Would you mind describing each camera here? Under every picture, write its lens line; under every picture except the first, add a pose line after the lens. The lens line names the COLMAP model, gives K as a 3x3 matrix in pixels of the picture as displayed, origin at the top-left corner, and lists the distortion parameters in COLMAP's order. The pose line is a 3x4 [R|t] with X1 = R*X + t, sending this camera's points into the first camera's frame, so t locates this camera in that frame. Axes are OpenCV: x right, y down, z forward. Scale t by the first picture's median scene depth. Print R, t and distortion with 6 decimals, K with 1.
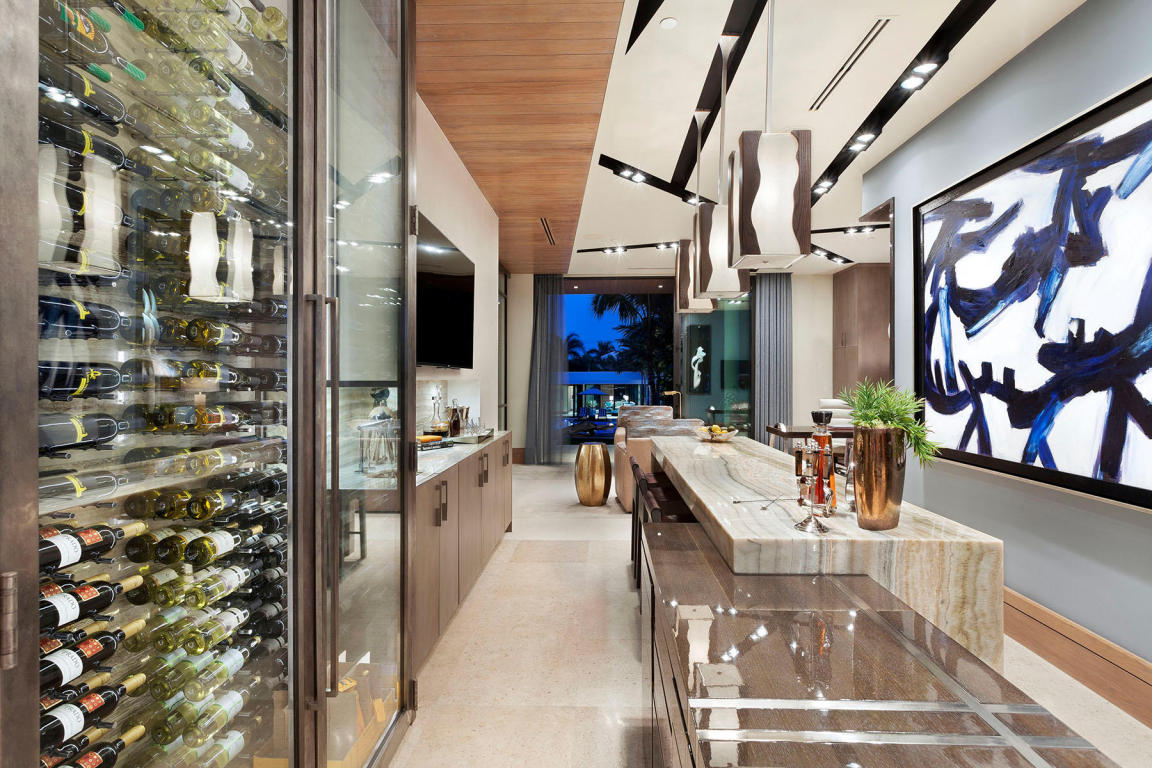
lens RADIAL K [[555.1, 0, 578.0], [0, 555.1, 376.6], [0, 0, 1]] dist [-0.002032, 0.000271]
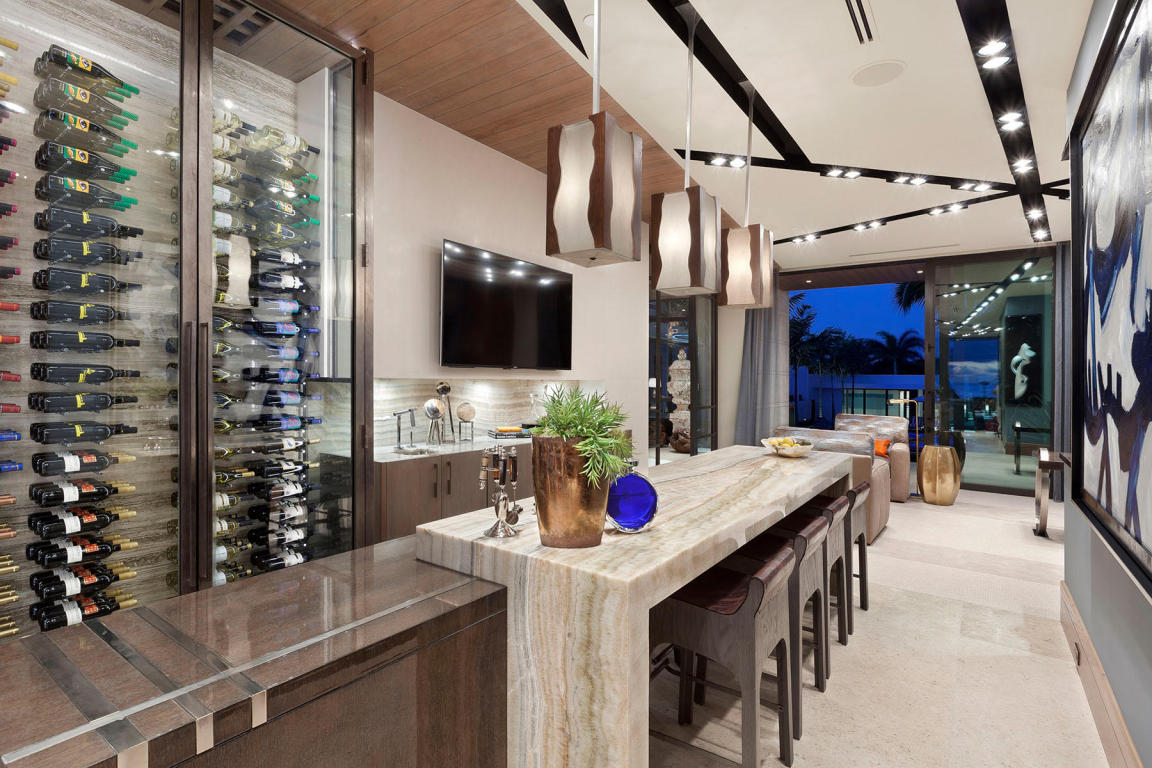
lens RADIAL K [[555.1, 0, 576.7], [0, 555.1, 383.7], [0, 0, 1]] dist [-0.002032, 0.000271]
pose [[0.834149, 0.016612, -0.551289, 1.148903], [-0.011798, 0.999855, 0.012277, -0.008499], [0.551413, -0.003736, 0.834224, 0.263509]]
